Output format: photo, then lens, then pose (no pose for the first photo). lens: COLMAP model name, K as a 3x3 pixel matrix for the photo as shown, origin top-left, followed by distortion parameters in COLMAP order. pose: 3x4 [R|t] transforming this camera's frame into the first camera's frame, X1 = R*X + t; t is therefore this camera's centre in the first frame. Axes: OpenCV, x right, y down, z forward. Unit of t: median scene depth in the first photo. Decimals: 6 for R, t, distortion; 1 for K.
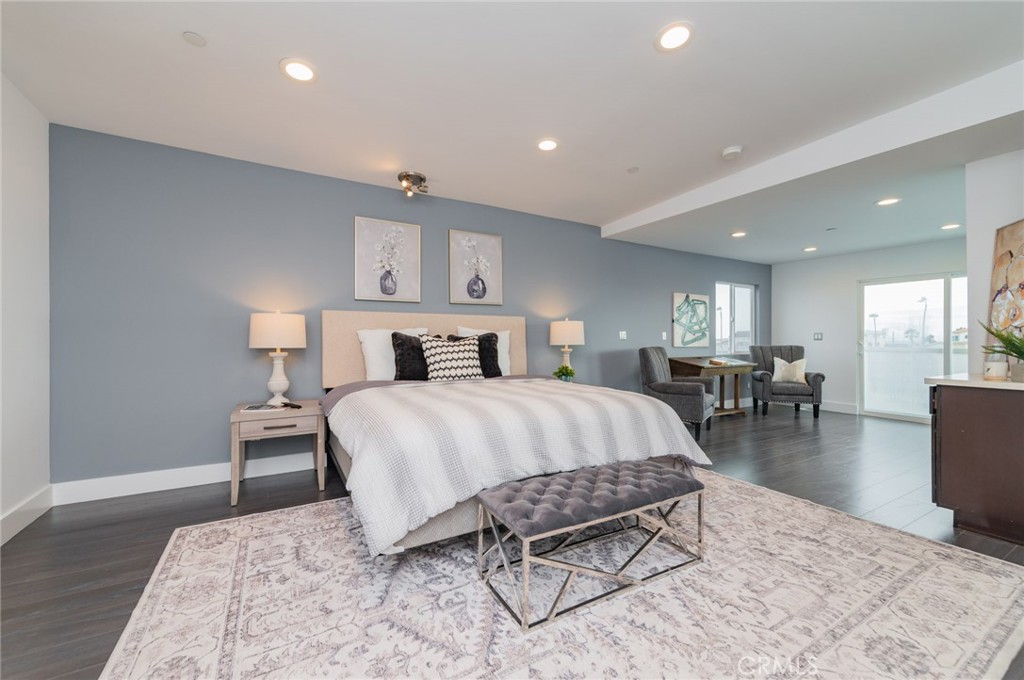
lens RADIAL K [[405.4, 0, 516.5], [0, 405.4, 338.4], [0, 0, 1]] dist [0.012015, -0.001466]
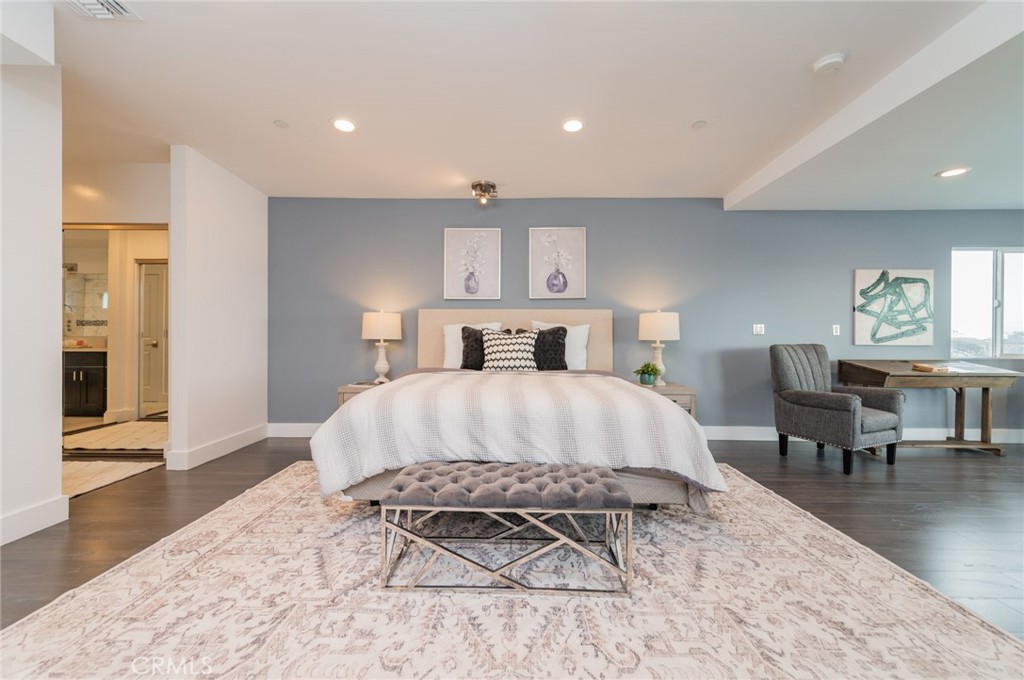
lens RADIAL K [[405.4, 0, 516.4], [0, 405.4, 338.3], [0, 0, 1]] dist [0.012015, -0.001466]
pose [[0.858592, 0.003529, -0.512647, 0.384852], [-0.002787, 0.999994, 0.002215, 0.014405], [0.512652, -0.000473, 0.858596, 0.101271]]
